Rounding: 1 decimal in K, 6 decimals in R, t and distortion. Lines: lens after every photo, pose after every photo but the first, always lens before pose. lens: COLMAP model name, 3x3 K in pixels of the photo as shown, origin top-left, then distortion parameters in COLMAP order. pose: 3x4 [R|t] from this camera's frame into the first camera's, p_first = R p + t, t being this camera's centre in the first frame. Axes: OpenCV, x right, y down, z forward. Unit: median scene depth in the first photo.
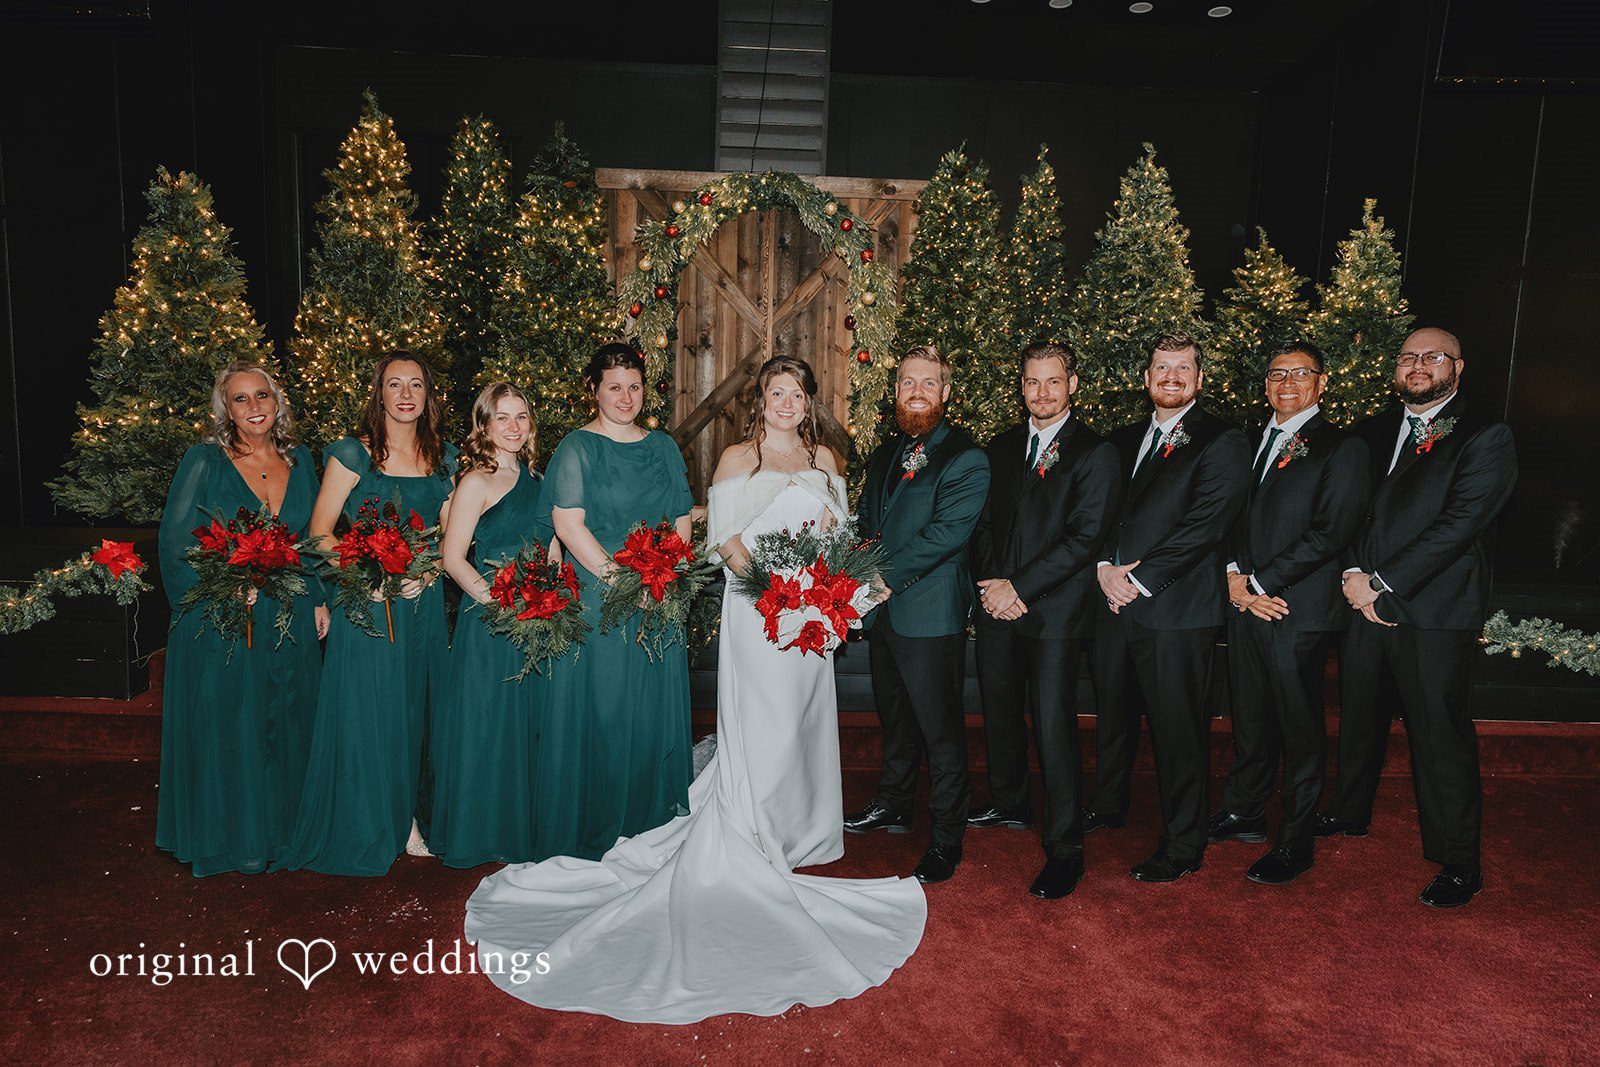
lens RADIAL K [[1124.6, 0, 800.0], [0, 1124.6, 533.5], [0, 0, 1]] dist [-0.006755, 0.006751]
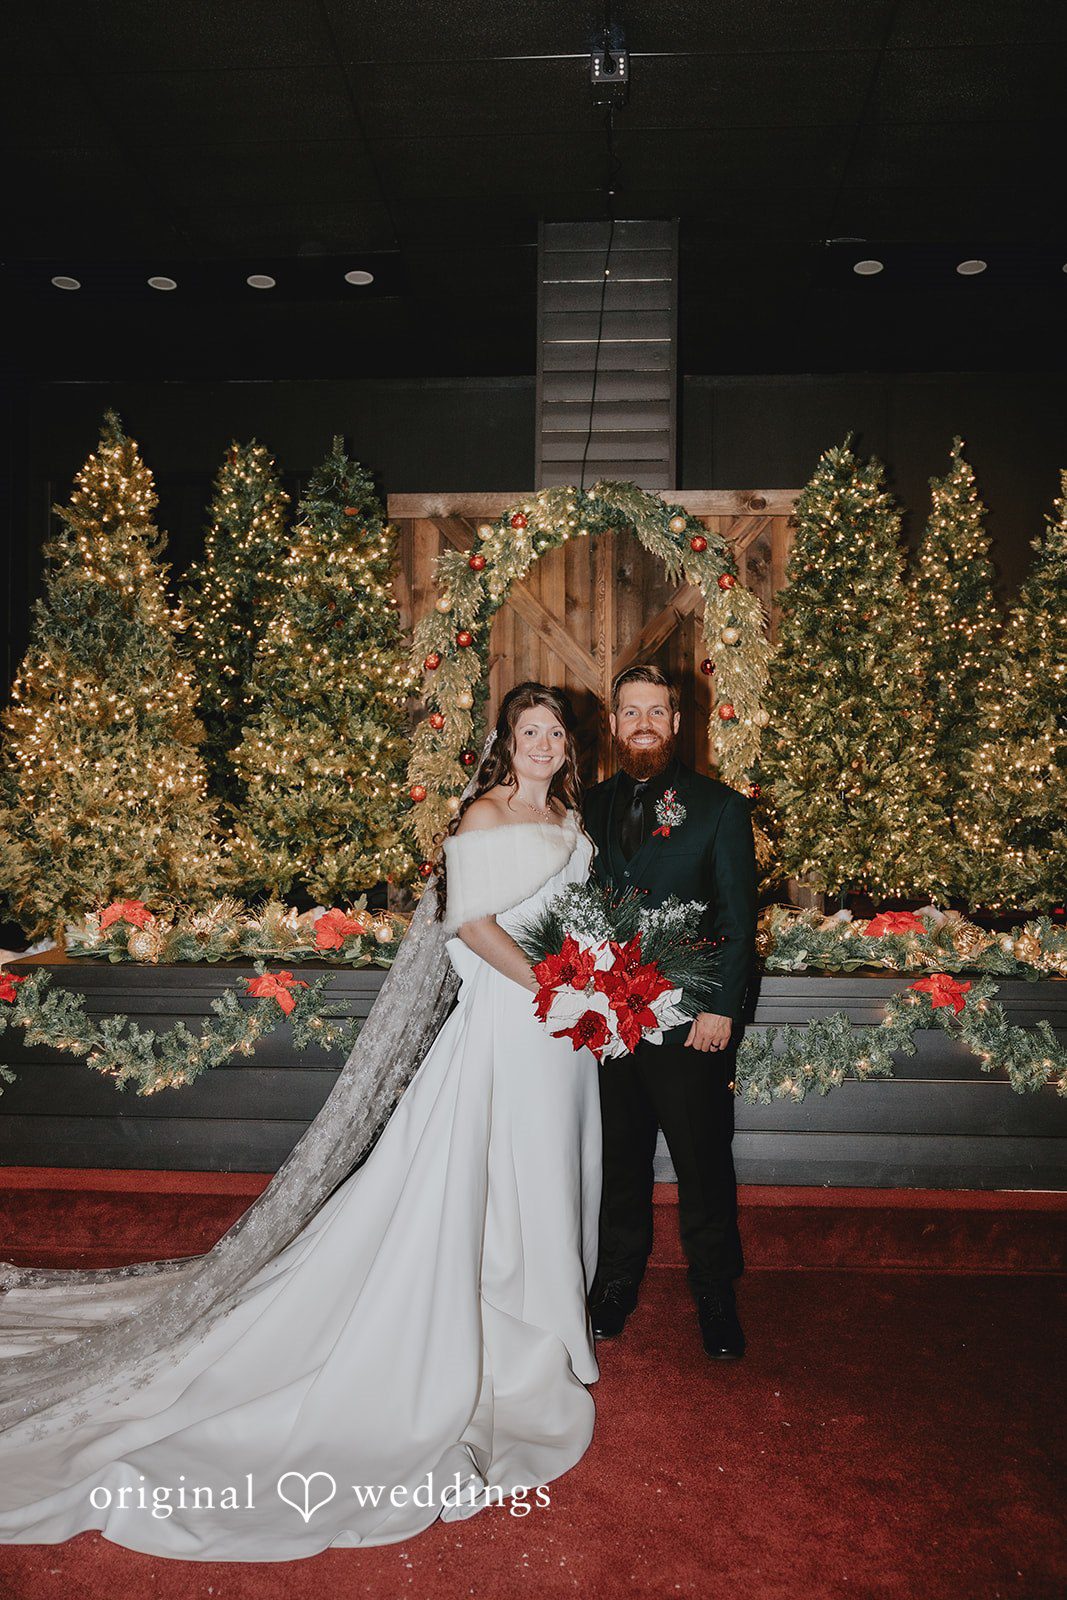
lens RADIAL K [[1401.1, 0, 535.3], [0, 1401.1, 776.4], [0, 0, 1]] dist [-0.014143, 0.011637]
pose [[0.993440, -0.026495, -0.111241, 0.032064], [0.010832, 0.990218, -0.139111, 0.017234], [0.113838, 0.136993, 0.984009, 0.056641]]
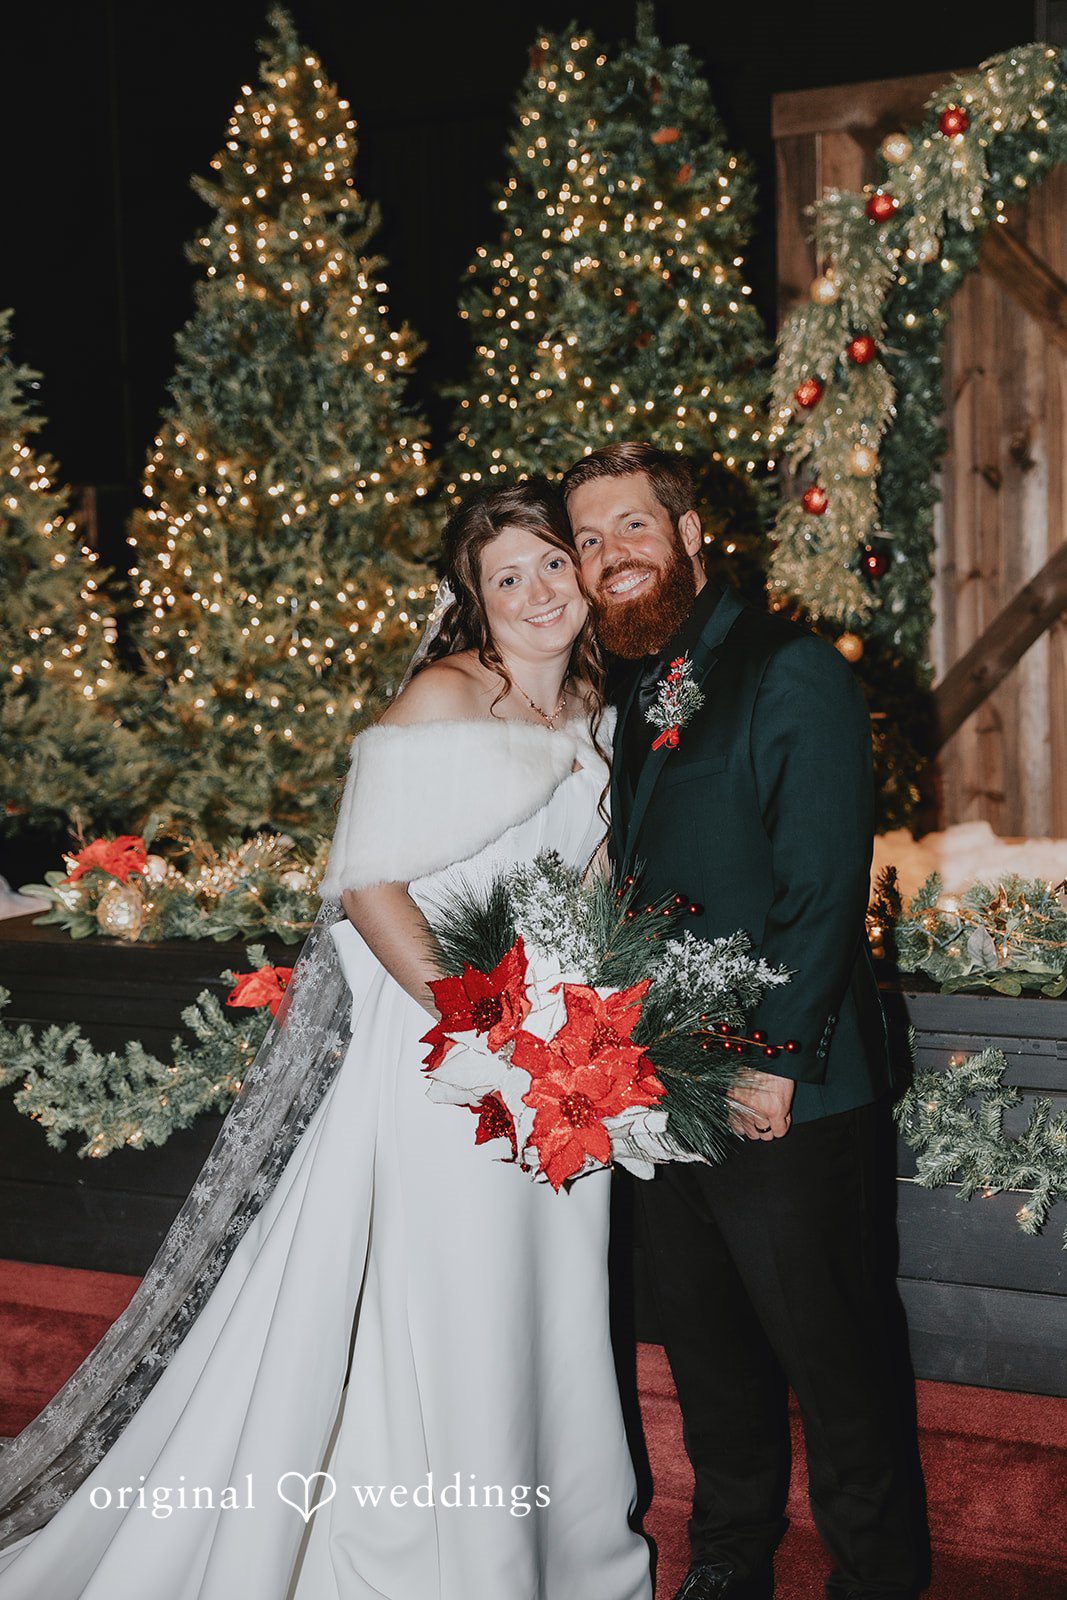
lens RADIAL K [[2288.1, 0, 533.7], [0, 2288.1, 780.3], [0, 0, 1]] dist [0.019620, 0.016875]
pose [[0.877015, -0.015484, -0.480213, 0.189126], [-0.008224, 0.998850, -0.047226, -0.004426], [0.480392, 0.045367, 0.875880, 0.168400]]
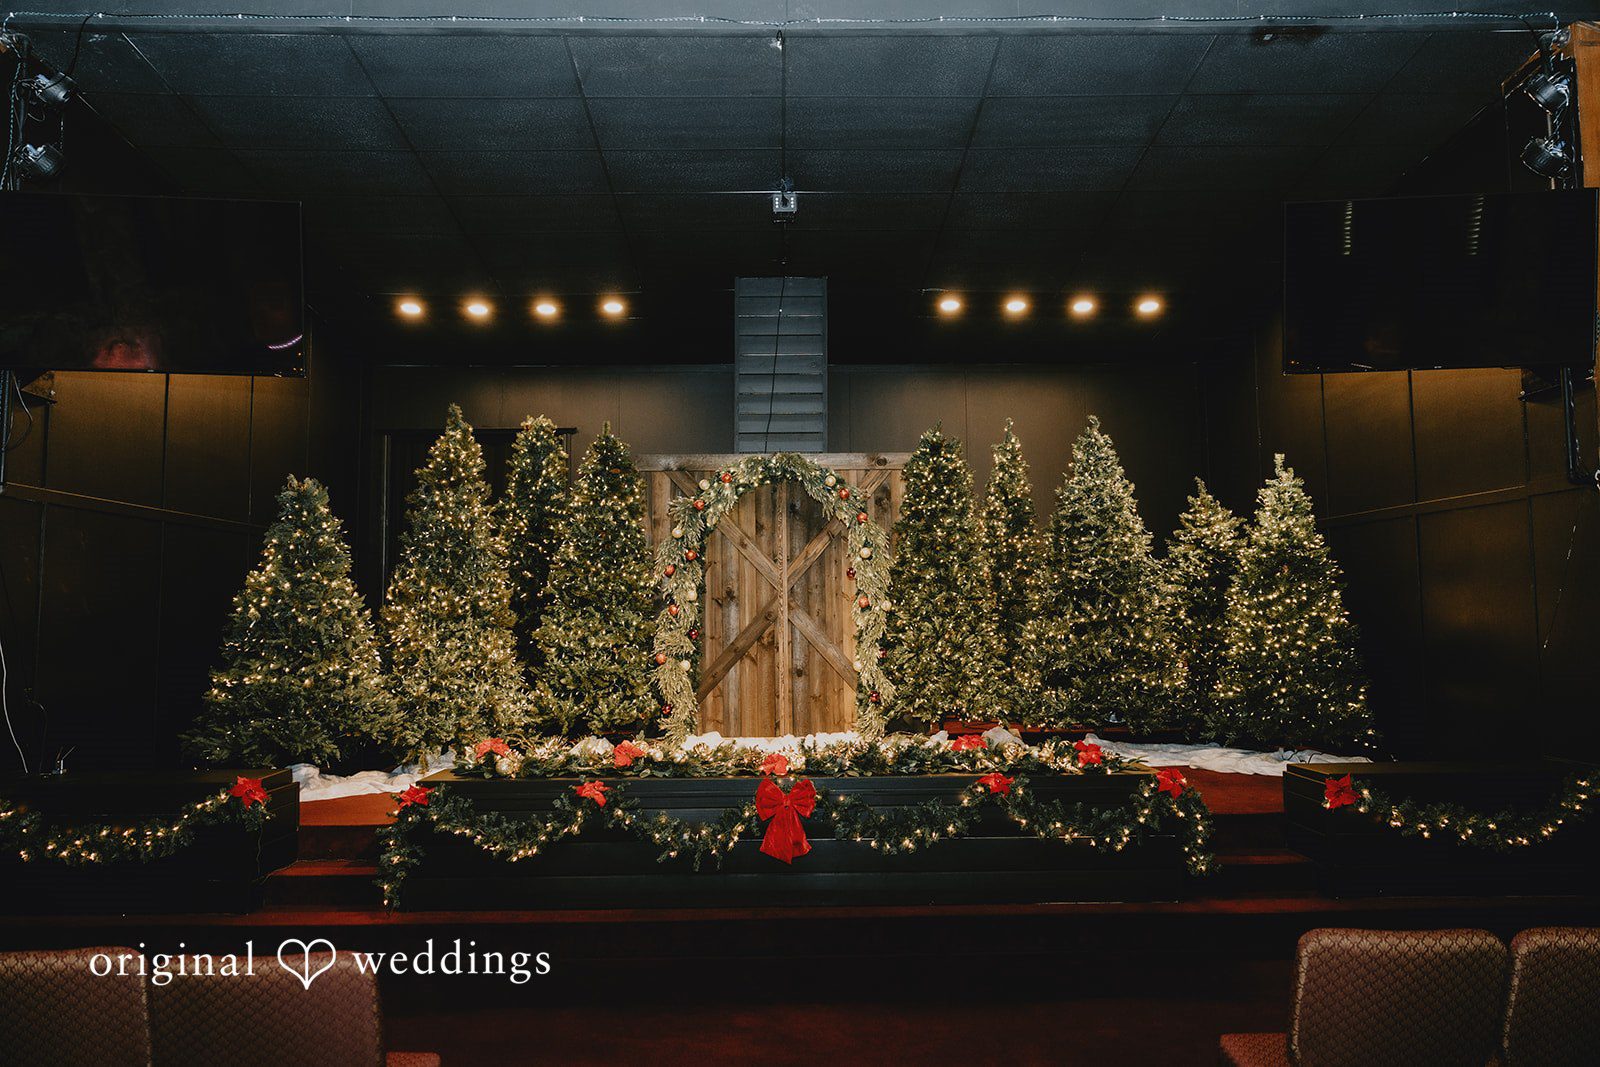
lens RADIAL K [[1094.5, 0, 800.0], [0, 1094.5, 533.5], [0, 0, 1]] dist [-0.004318, -0.000446]
pose [[0.998714, -0.042549, -0.027555, 0.024366], [0.035668, 0.976085, -0.214444, 0.015460], [0.036021, 0.213185, 0.976348, -0.130181]]
